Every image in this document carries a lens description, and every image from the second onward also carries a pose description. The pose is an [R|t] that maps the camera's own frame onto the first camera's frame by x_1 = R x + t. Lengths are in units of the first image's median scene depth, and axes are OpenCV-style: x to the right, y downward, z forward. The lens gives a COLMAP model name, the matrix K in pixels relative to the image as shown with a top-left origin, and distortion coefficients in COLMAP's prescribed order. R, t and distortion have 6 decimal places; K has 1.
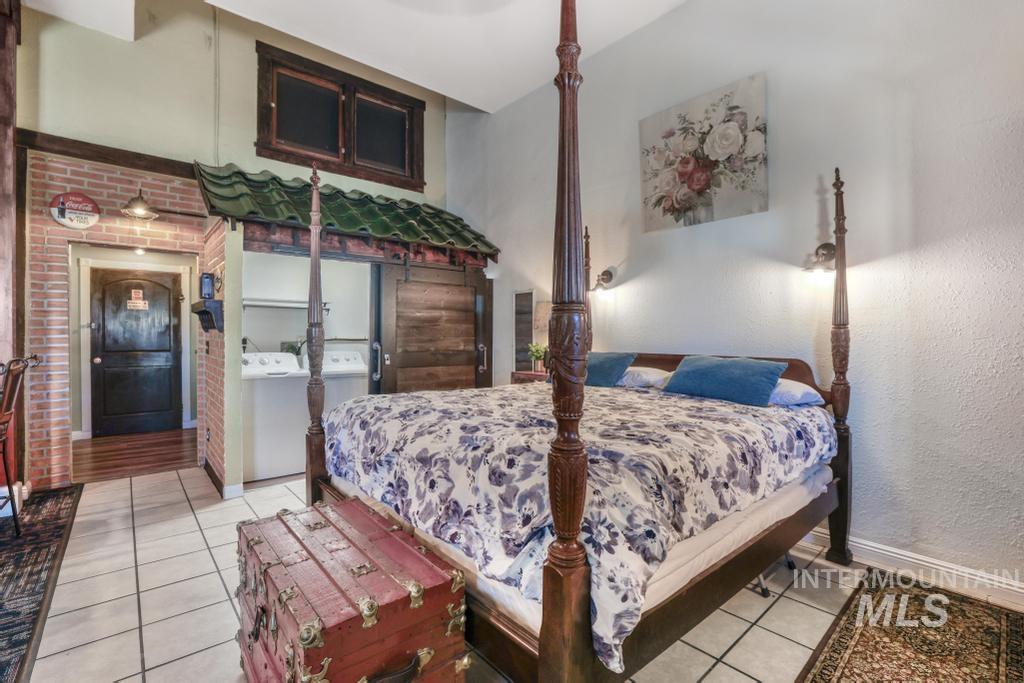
lens RADIAL K [[459.2, 0, 511.3], [0, 459.2, 338.1], [0, 0, 1]] dist [-0.044862, 0.015097]
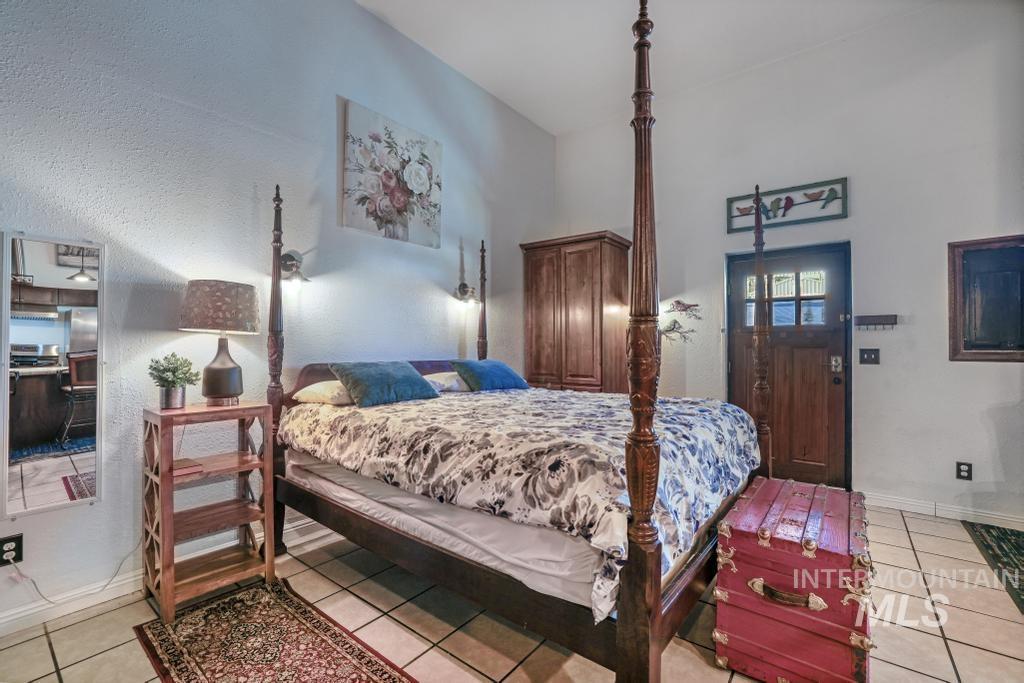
lens RADIAL K [[434.0, 0, 504.6], [0, 434.0, 342.6], [0, 0, 1]] dist [-0.051183, 0.012949]
pose [[-0.179238, 0.006280, 0.983786, -0.641372], [0.000818, 0.999980, -0.006235, -0.000514], [-0.983805, -0.000313, -0.179240, 0.936578]]
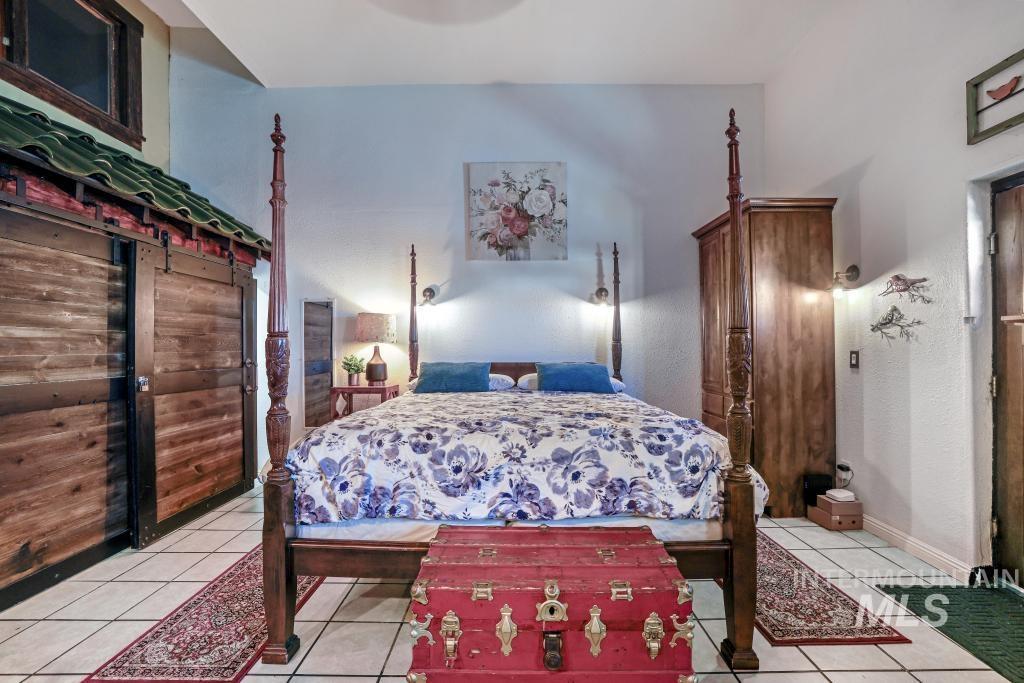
lens RADIAL K [[444.3, 0, 518.0], [0, 444.3, 346.5], [0, 0, 1]] dist [-0.047018, 0.016005]
pose [[0.651677, -0.000493, 0.758497, -0.544386], [0.007551, 0.999954, -0.005838, -0.001051], [-0.758459, 0.009532, 0.651651, 0.184687]]
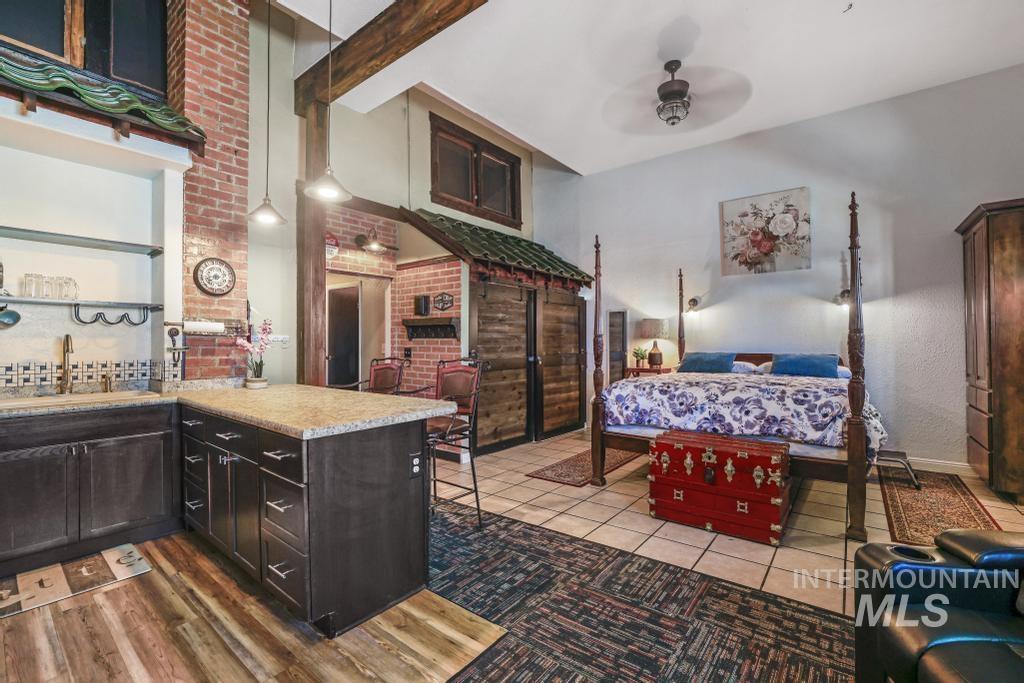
lens RADIAL K [[456.5, 0, 512.0], [0, 456.5, 342.5], [0, 0, 1]] dist [-0.045061, 0.016516]
pose [[0.980041, -0.004145, 0.198755, -0.800770], [0.005602, 0.999961, -0.006771, 0.002954], [-0.198719, 0.007749, 0.980026, -0.399273]]
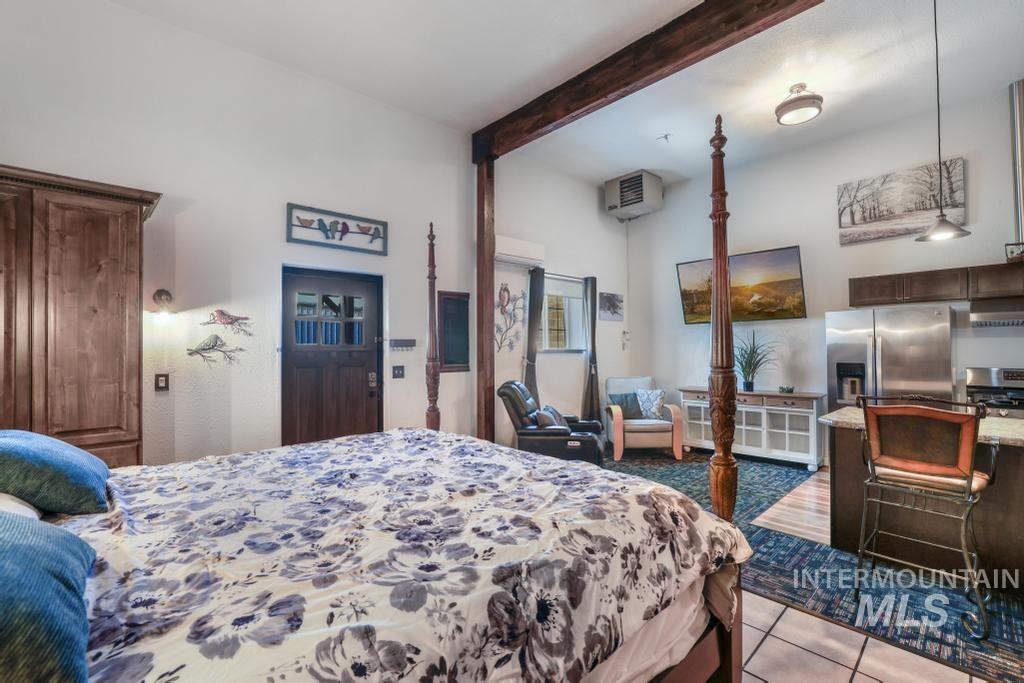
lens RADIAL K [[437.8, 0, 514.3], [0, 437.8, 339.4], [0, 0, 1]] dist [-0.040841, 0.015286]
pose [[-0.999445, 0.005432, -0.032878, -0.093339], [0.005929, 0.999869, -0.015038, -0.049522], [0.032792, -0.015225, -0.999346, 1.216394]]
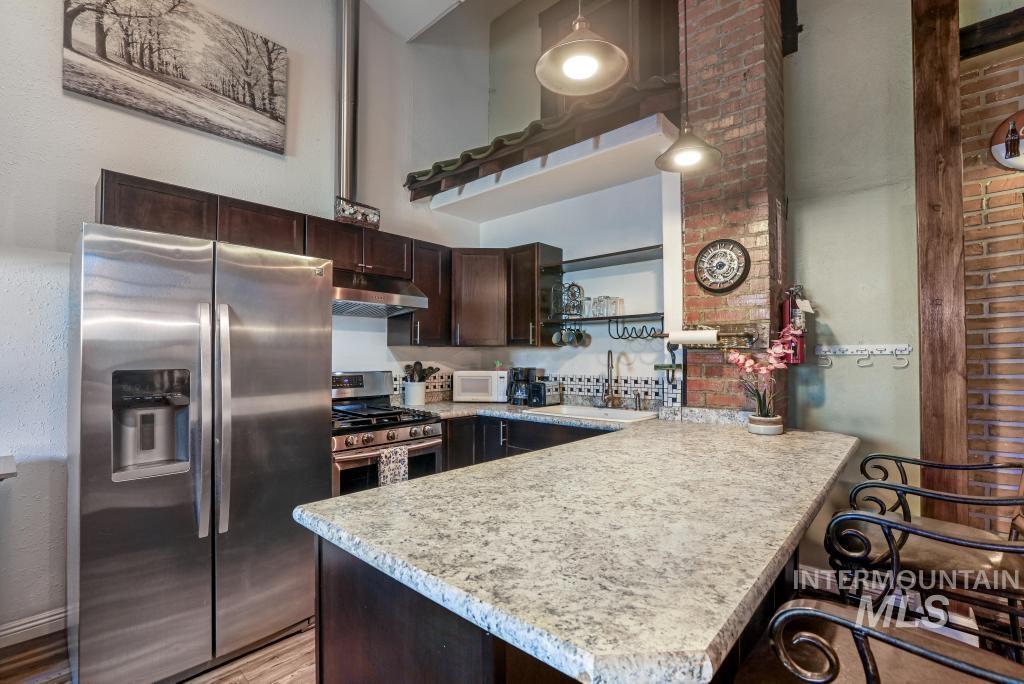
lens RADIAL K [[454.4, 0, 510.7], [0, 454.4, 349.4], [0, 0, 1]] dist [-0.045264, 0.012493]
pose [[0.135192, -0.018296, -0.990650, -0.585412], [-0.004090, 0.999811, -0.019023, -0.007005], [0.990811, 0.006624, 0.135092, 0.300582]]
